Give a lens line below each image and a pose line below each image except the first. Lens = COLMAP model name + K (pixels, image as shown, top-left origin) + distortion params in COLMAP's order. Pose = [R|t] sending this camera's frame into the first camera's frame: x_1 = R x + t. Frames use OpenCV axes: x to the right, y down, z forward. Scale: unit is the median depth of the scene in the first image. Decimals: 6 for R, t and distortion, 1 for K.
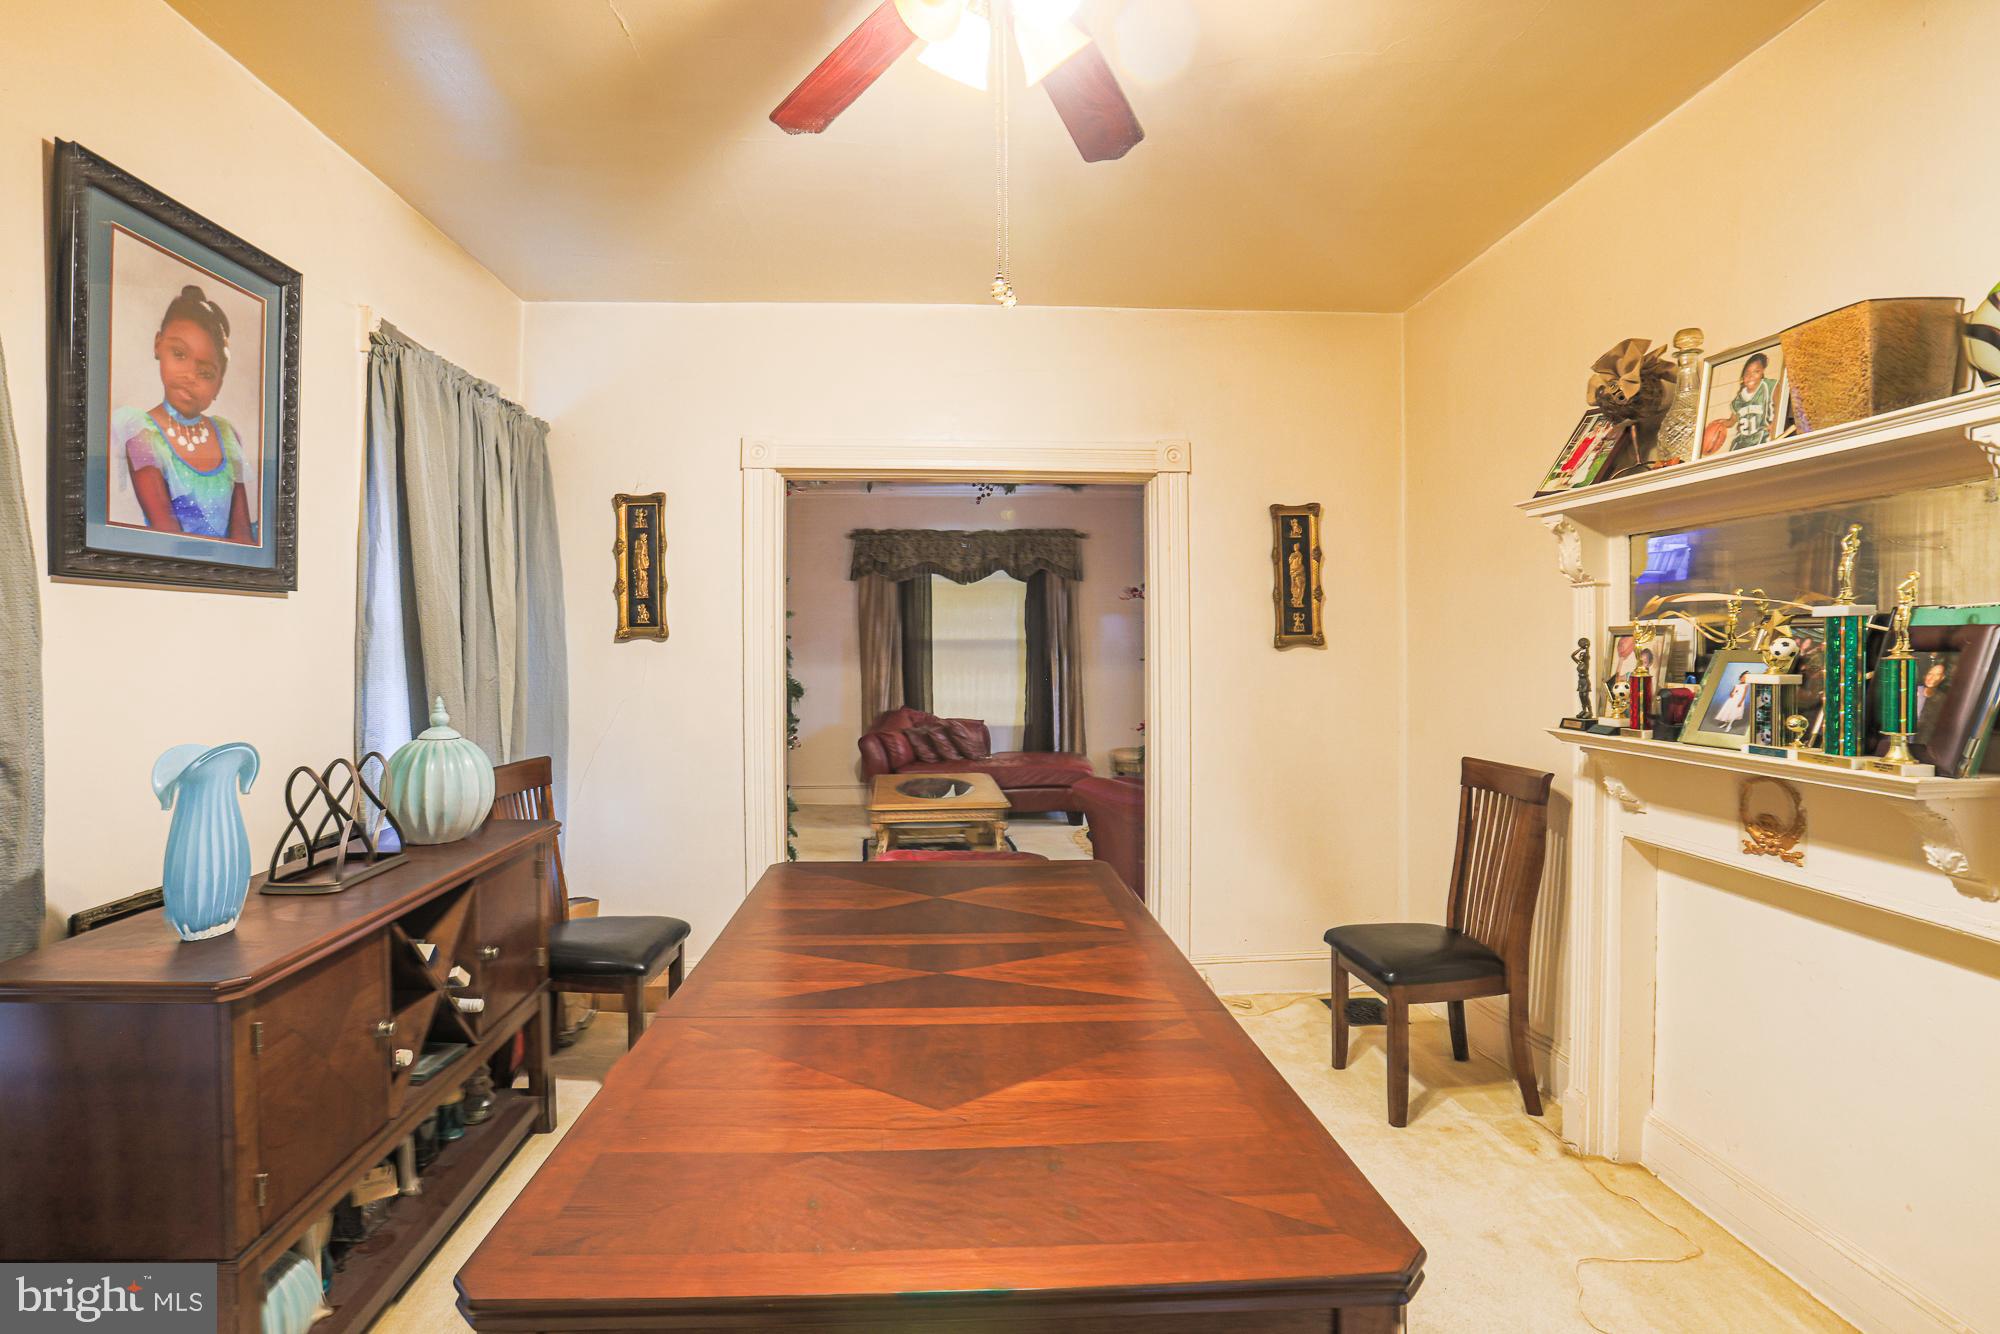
lens RADIAL K [[929.4, 0, 975.6], [0, 929.4, 659.8], [0, 0, 1]] dist [-0.043483, 0.011627]
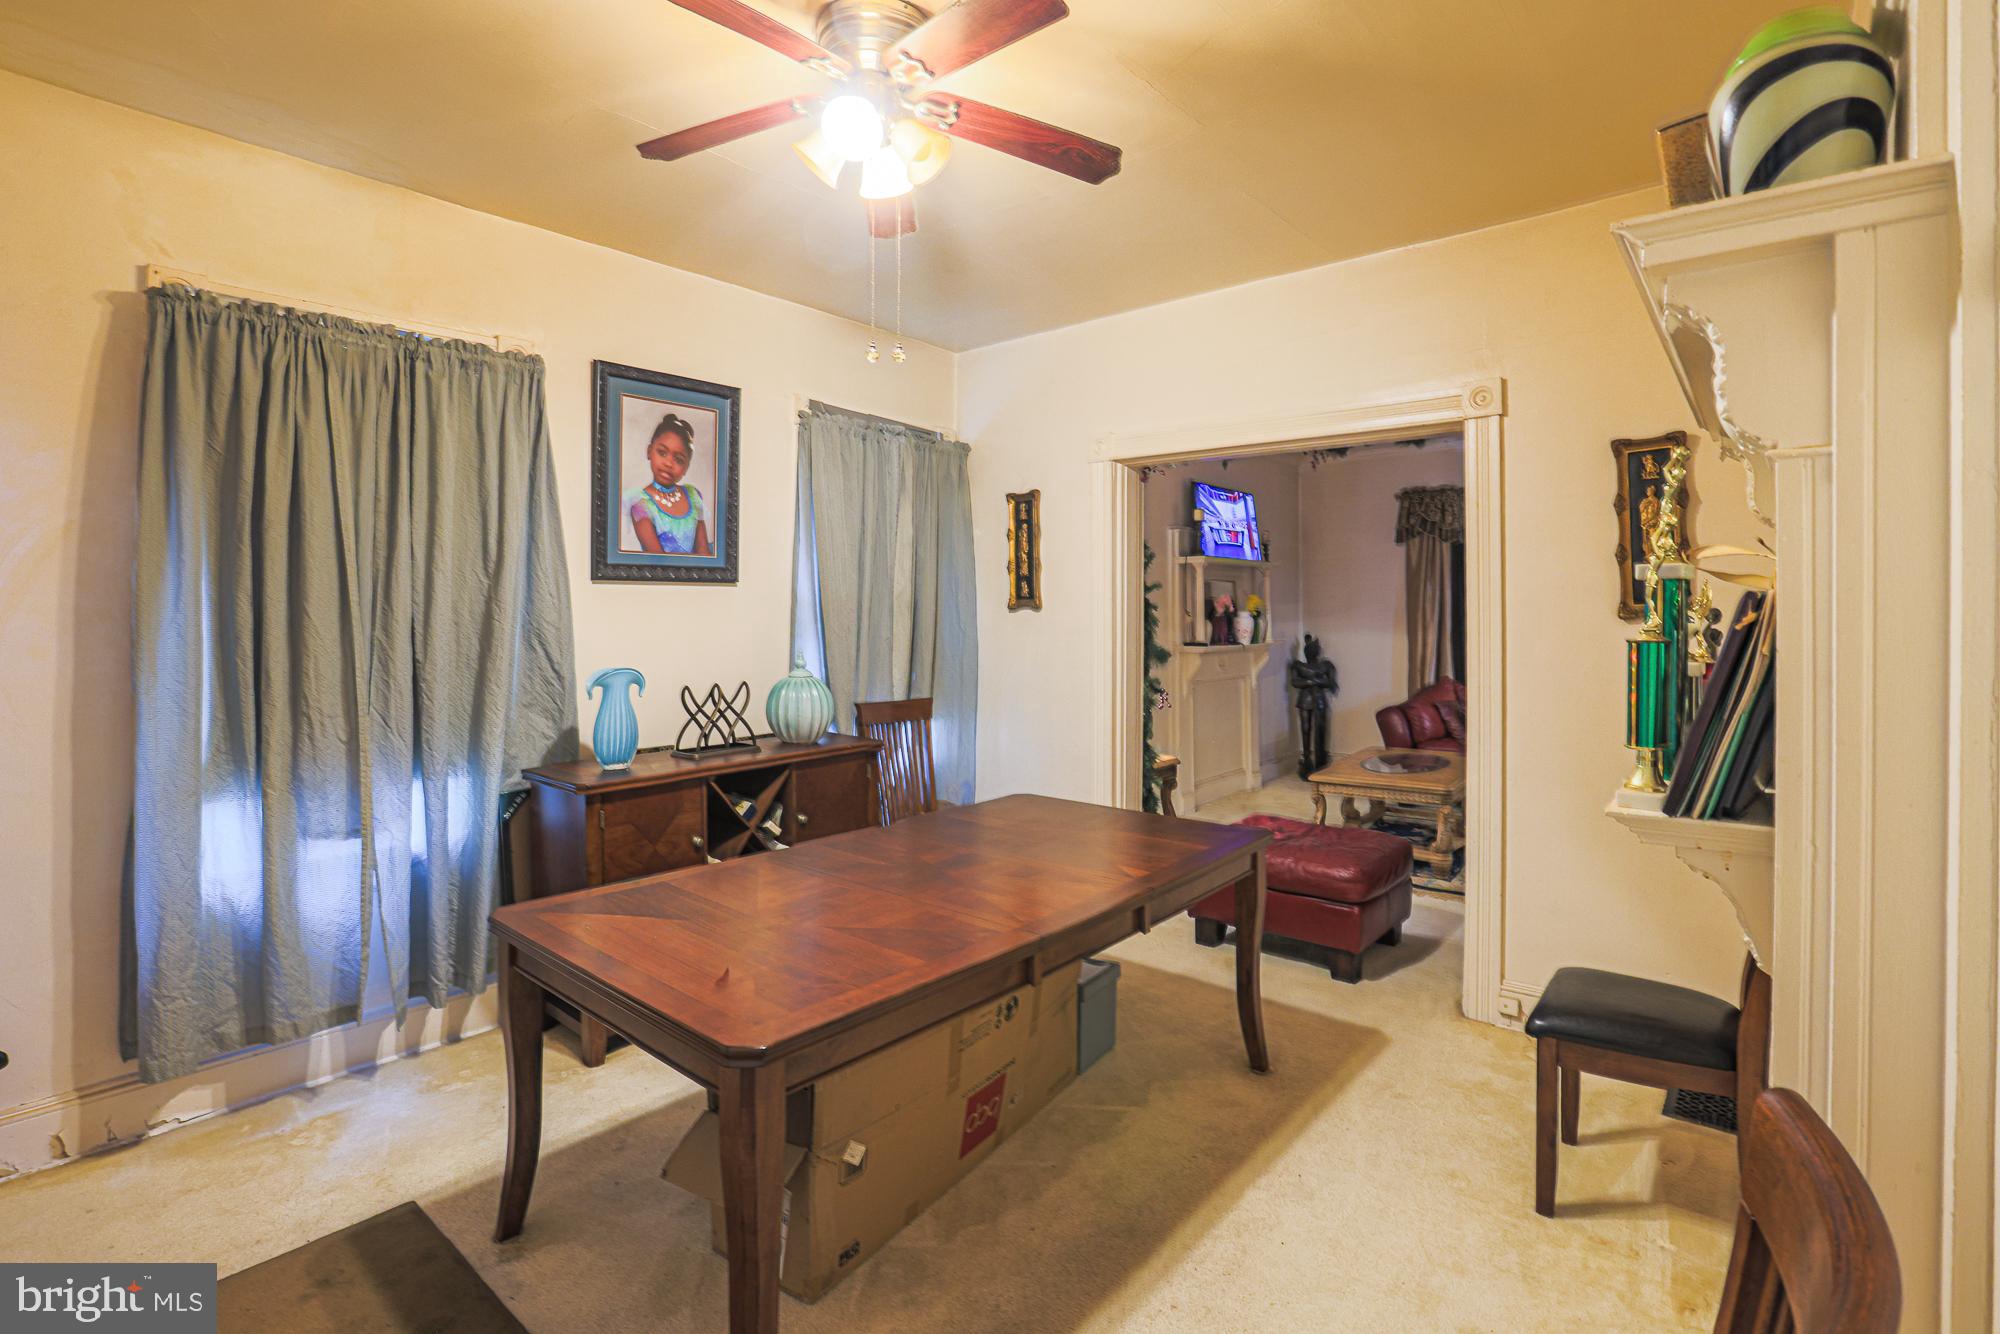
lens RADIAL K [[929.4, 0, 987.1], [0, 929.4, 625.7], [0, 0, 1]] dist [-0.043483, 0.011627]
pose [[0.720241, 0.005691, -0.693701, 0.751453], [-0.006160, 0.999979, 0.001808, -0.001245], [0.693697, 0.002971, 0.720261, 0.104834]]
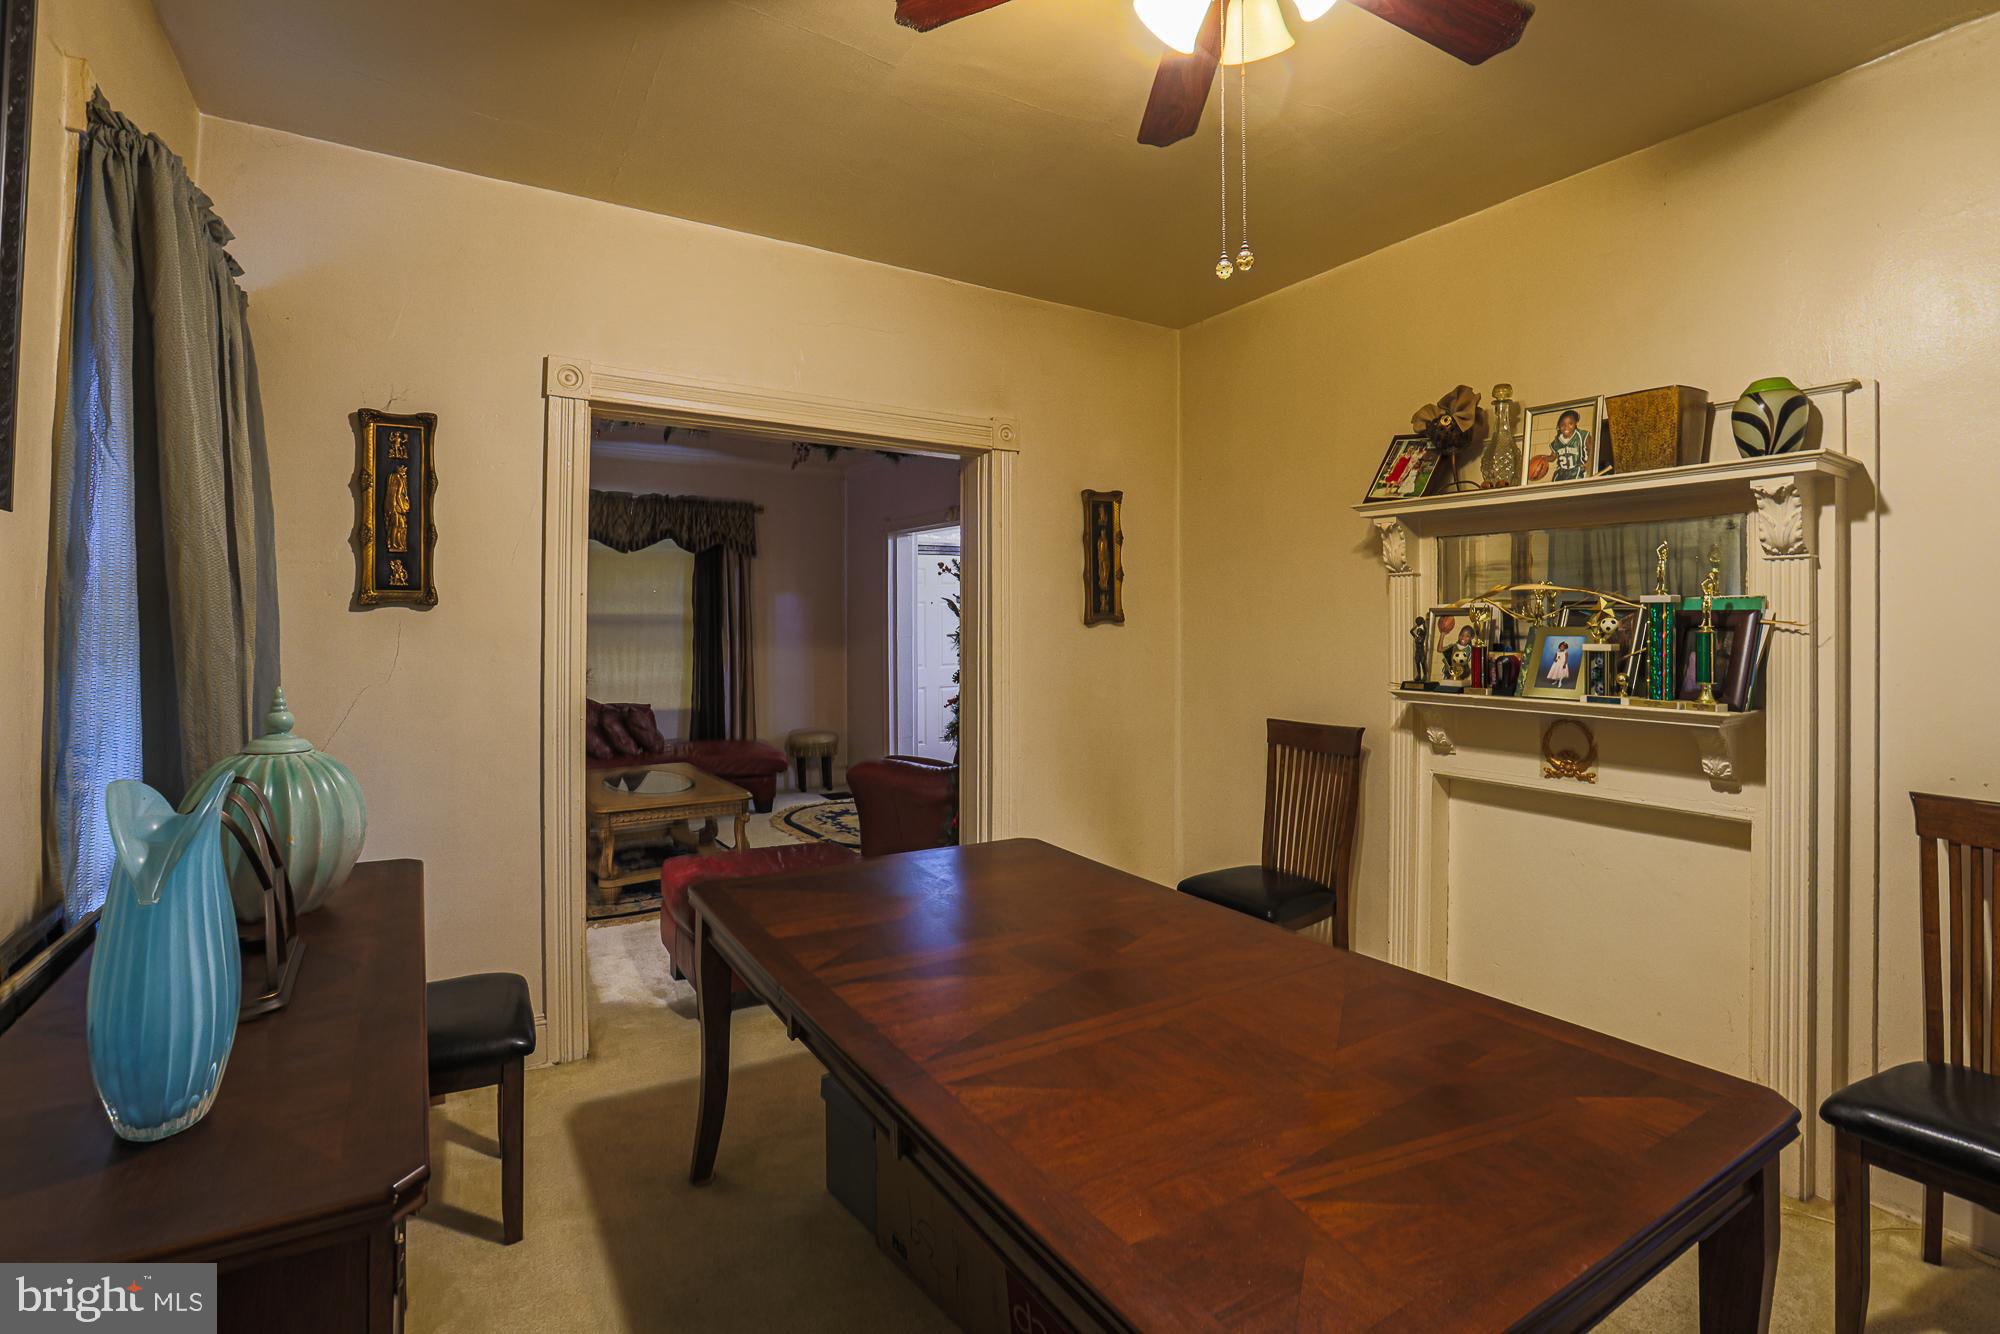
lens RADIAL K [[929.4, 0, 1008.1], [0, 929.4, 626.5], [0, 0, 1]] dist [-0.043483, 0.011627]
pose [[0.869384, 0.006210, 0.494099, -0.474638], [0.000661, 0.999906, -0.013730, 0.006054], [-0.494137, 0.012263, 0.869297, 0.187632]]
